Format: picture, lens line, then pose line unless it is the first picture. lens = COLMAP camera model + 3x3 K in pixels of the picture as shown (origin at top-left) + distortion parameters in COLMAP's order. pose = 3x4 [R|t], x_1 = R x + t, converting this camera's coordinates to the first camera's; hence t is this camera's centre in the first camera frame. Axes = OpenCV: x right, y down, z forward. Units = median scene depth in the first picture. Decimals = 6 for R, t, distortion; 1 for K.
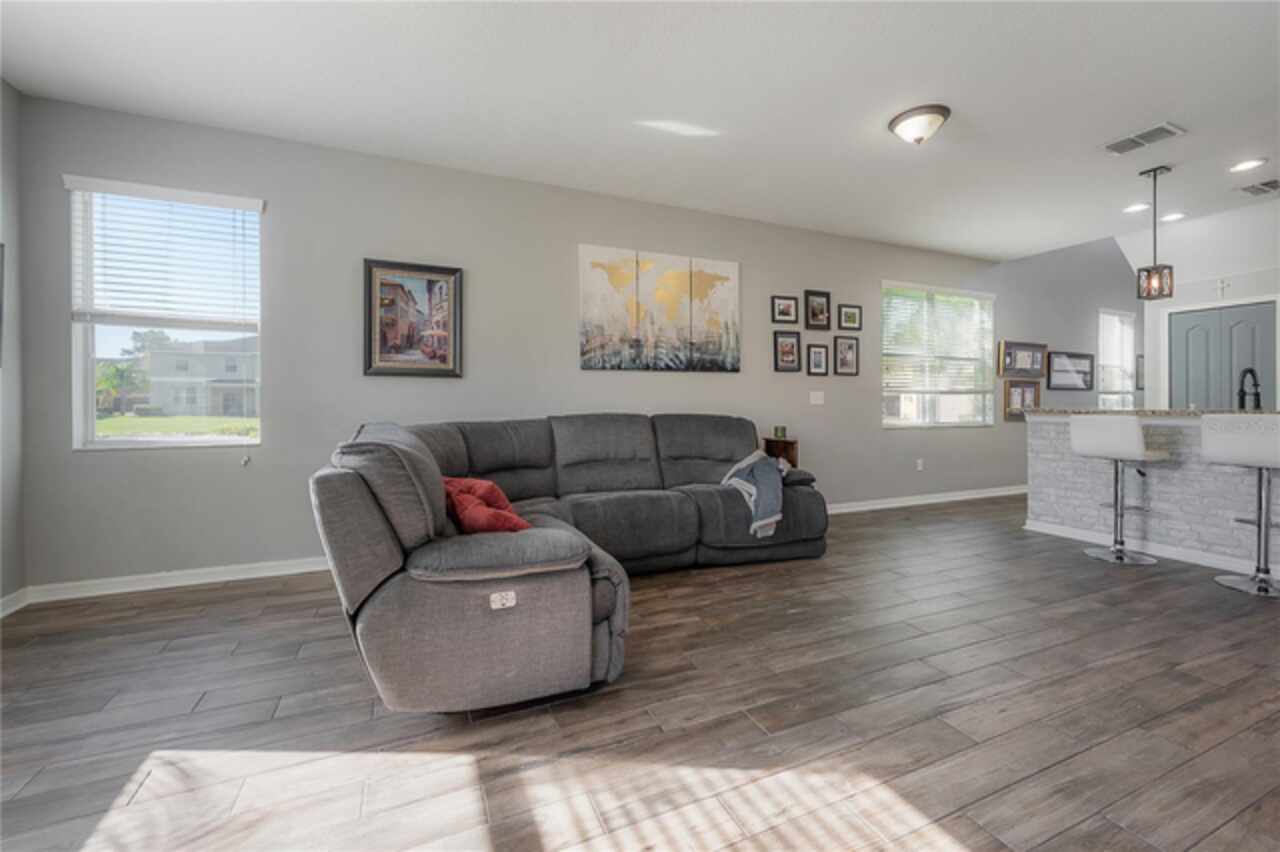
lens RADIAL K [[517.0, 0, 631.9], [0, 517.0, 406.0], [0, 0, 1]] dist [-0.007796, 0.000075]
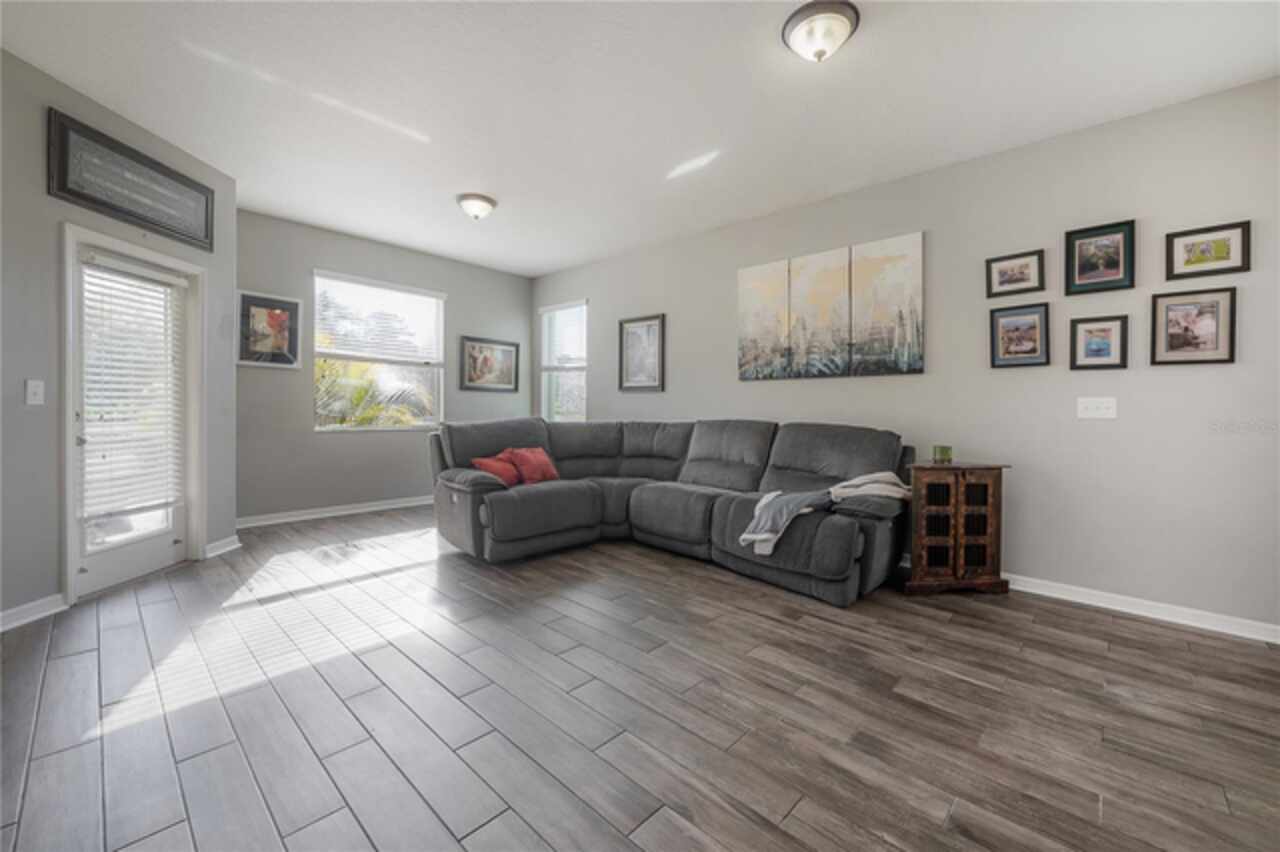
lens RADIAL K [[517.0, 0, 644.1], [0, 517.0, 413.3], [0, 0, 1]] dist [-0.007796, 0.000075]
pose [[0.401327, 0.012637, -0.915848, 0.788815], [-0.022642, 0.999736, 0.003873, 0.000661], [0.915655, 0.019182, 0.401507, 0.332547]]
